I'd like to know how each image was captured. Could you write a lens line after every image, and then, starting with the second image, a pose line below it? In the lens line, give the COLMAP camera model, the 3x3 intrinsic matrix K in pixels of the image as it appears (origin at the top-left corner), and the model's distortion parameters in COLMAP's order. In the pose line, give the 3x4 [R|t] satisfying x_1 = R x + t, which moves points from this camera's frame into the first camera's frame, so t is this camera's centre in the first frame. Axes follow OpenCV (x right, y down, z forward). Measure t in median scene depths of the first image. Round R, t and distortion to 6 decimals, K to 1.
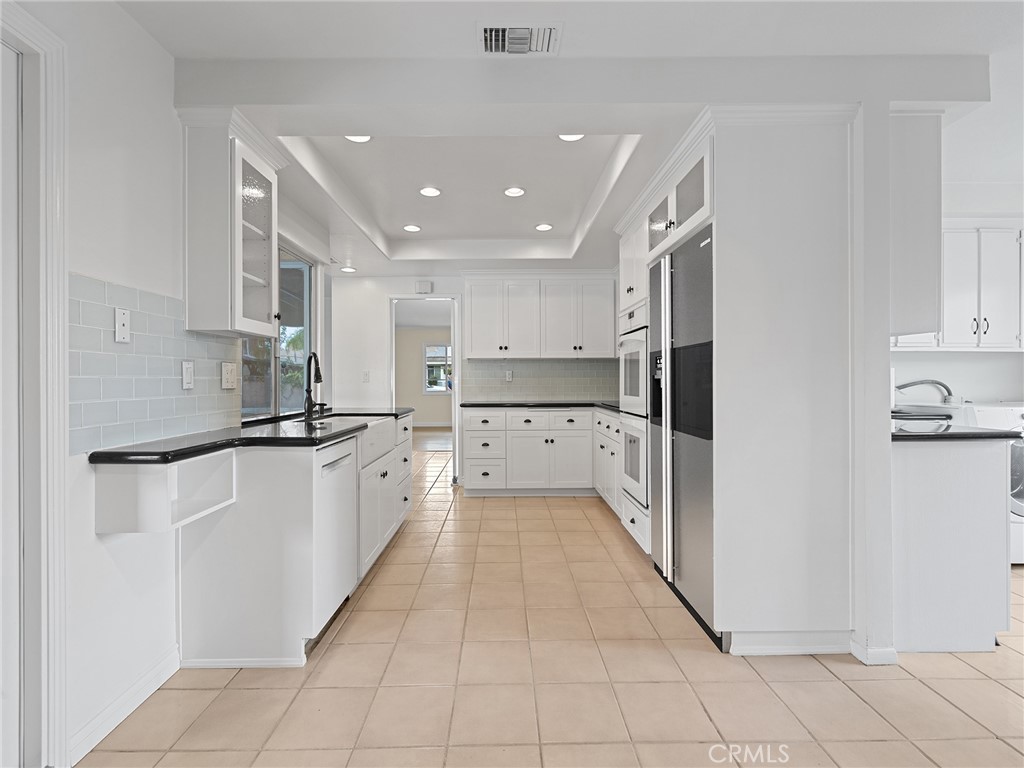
lens RADIAL K [[470.6, 0, 509.6], [0, 470.6, 380.5], [0, 0, 1]] dist [0.004550, 0.000195]
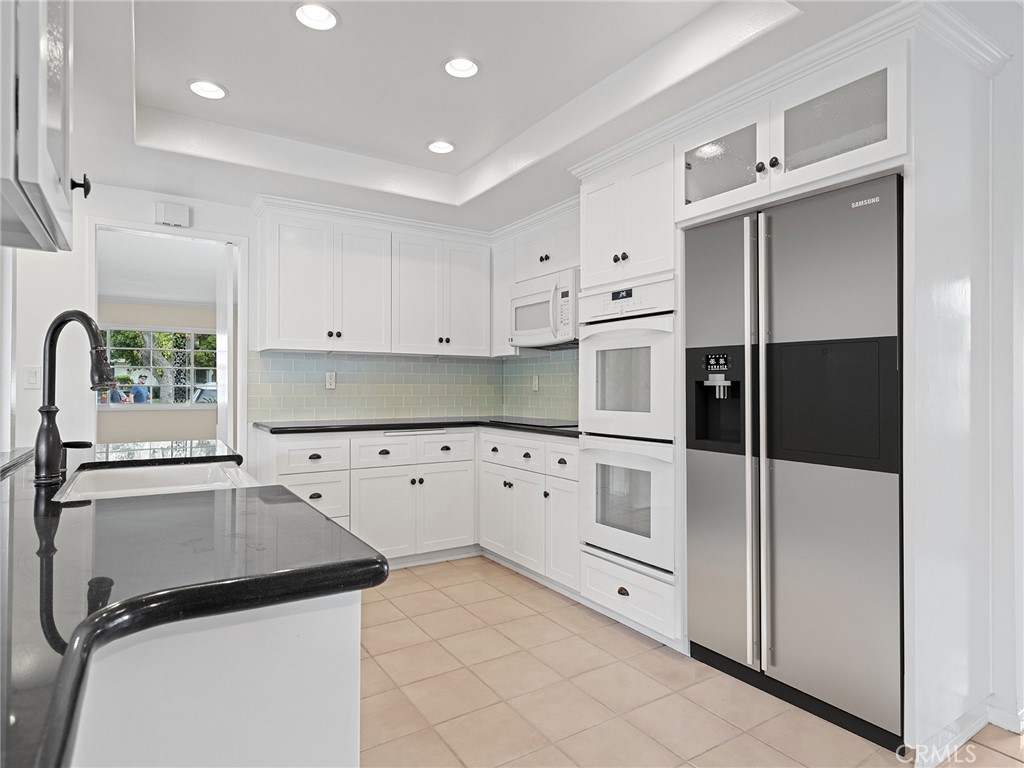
lens RADIAL K [[581.7, 0, 512.1], [0, 581.7, 383.5], [0, 0, 1]] dist [0.017043, 0.000983]
pose [[0.847287, 0.009343, 0.531053, -0.231856], [-0.004541, 0.999936, -0.010347, 0.001786], [-0.531115, 0.006356, 0.847276, 0.249718]]
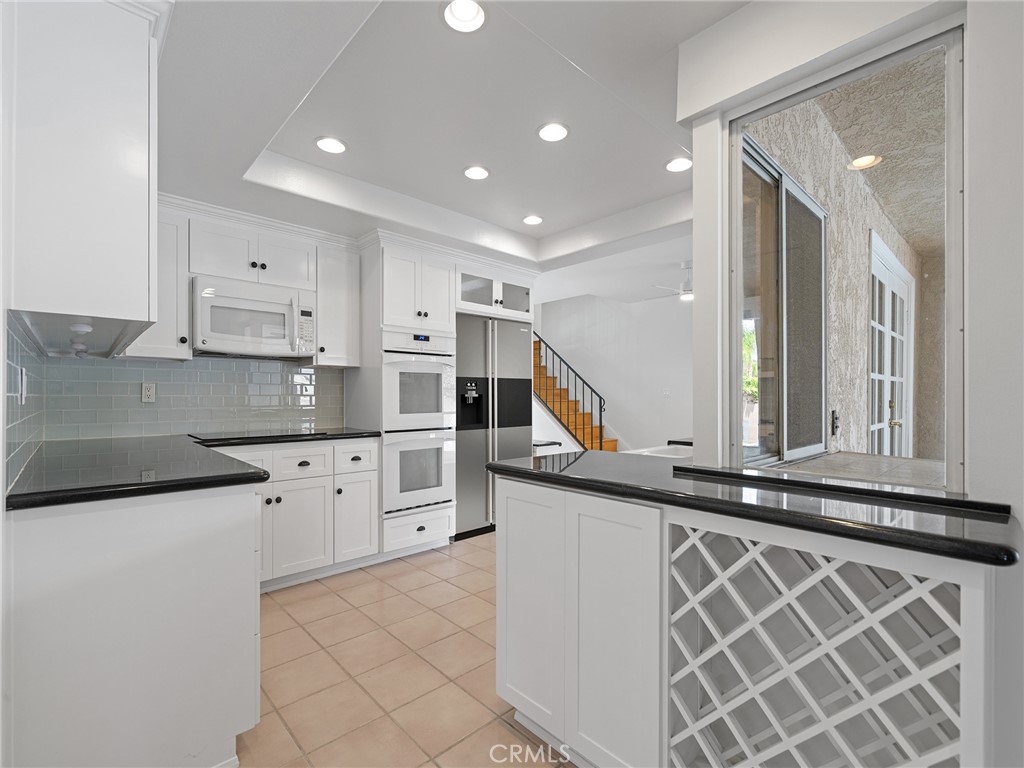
lens RADIAL K [[470.6, 0, 511.1], [0, 470.6, 392.5], [0, 0, 1]] dist [0.004550, 0.000195]
pose [[-0.673451, 0.008803, 0.739179, -0.469766], [0.003568, 0.999956, -0.008658, -0.002504], [-0.739223, -0.003193, -0.673453, 1.095085]]
